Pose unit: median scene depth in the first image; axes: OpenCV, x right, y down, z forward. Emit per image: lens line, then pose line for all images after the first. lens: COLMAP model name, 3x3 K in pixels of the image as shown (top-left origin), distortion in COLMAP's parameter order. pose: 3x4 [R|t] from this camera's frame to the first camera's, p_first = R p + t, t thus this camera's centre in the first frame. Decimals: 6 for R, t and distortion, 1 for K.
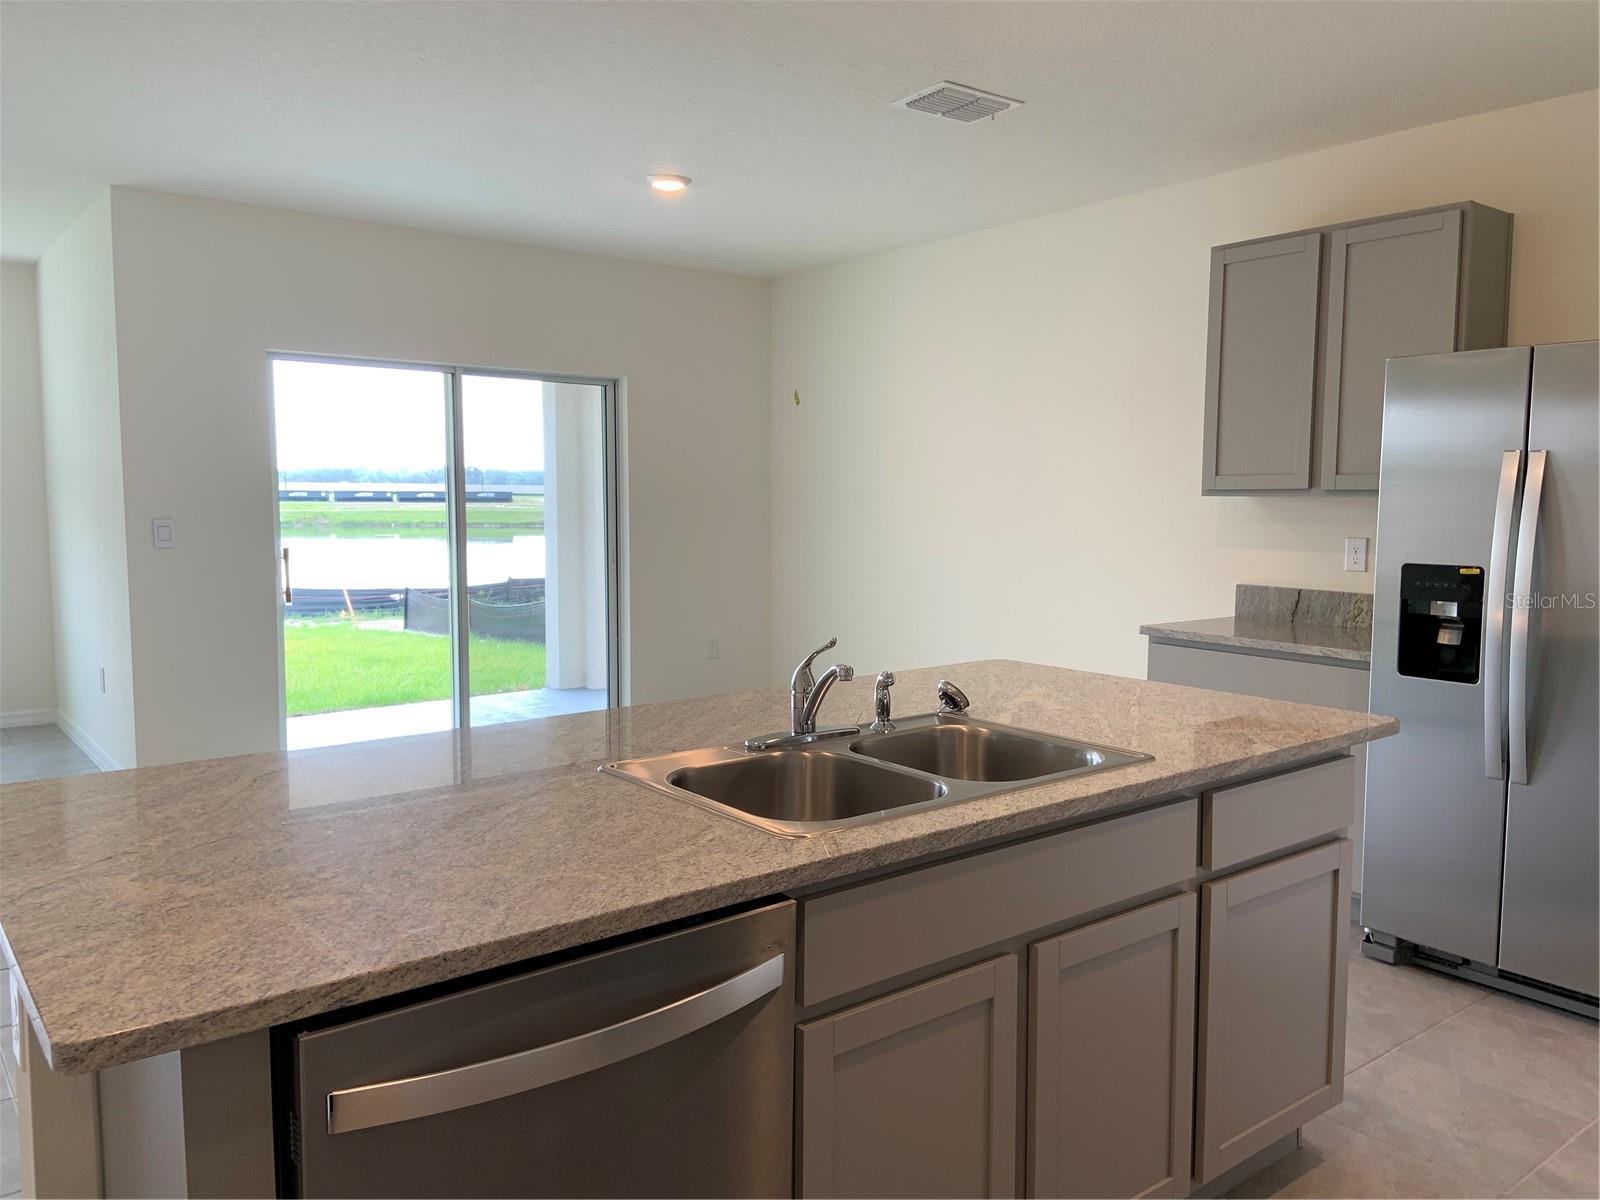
lens RADIAL K [[1214.6, 0, 800.9], [0, 1214.6, 598.3], [0, 0, 1]] dist [0.036828, 0.000450]
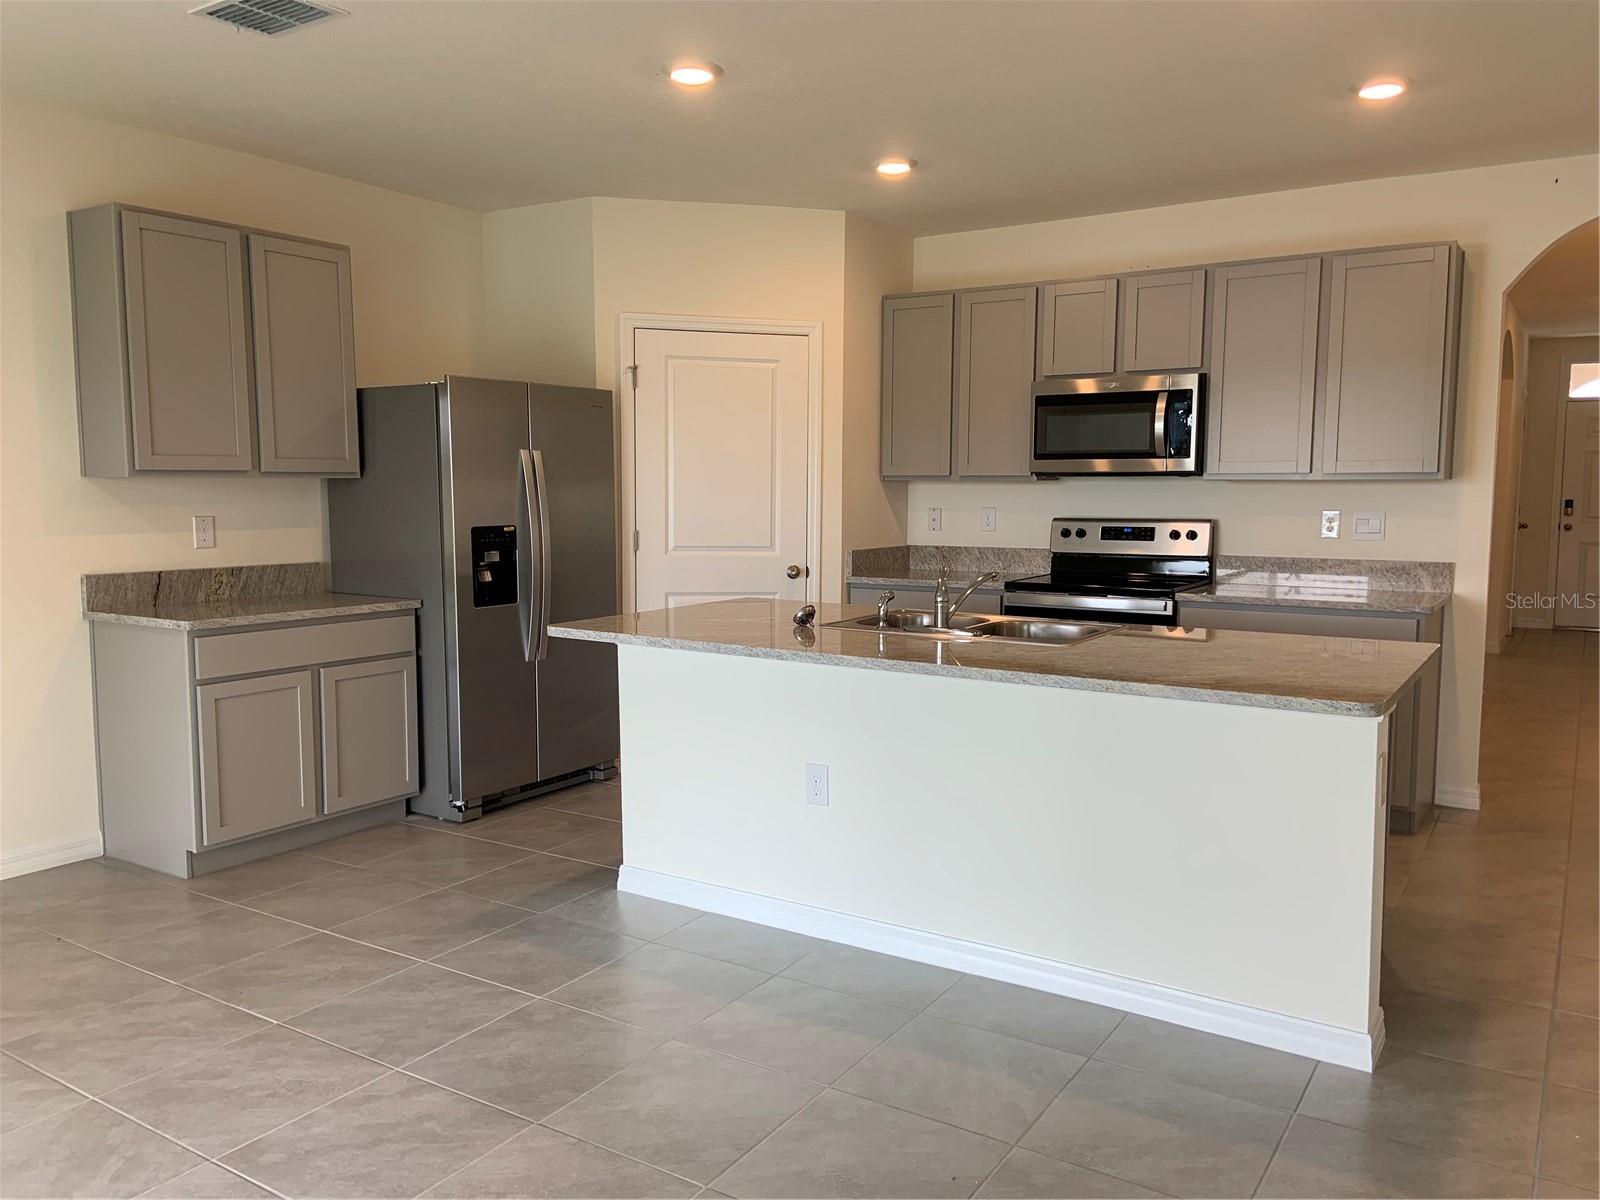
lens RADIAL K [[1214.6, 0, 800.1], [0, 1214.6, 600.2], [0, 0, 1]] dist [0.036828, 0.000450]
pose [[-0.322843, -0.099712, 0.941185, -0.286699], [0.078966, 0.988130, 0.131772, -0.030550], [-0.943153, 0.116863, -0.311137, 0.337579]]
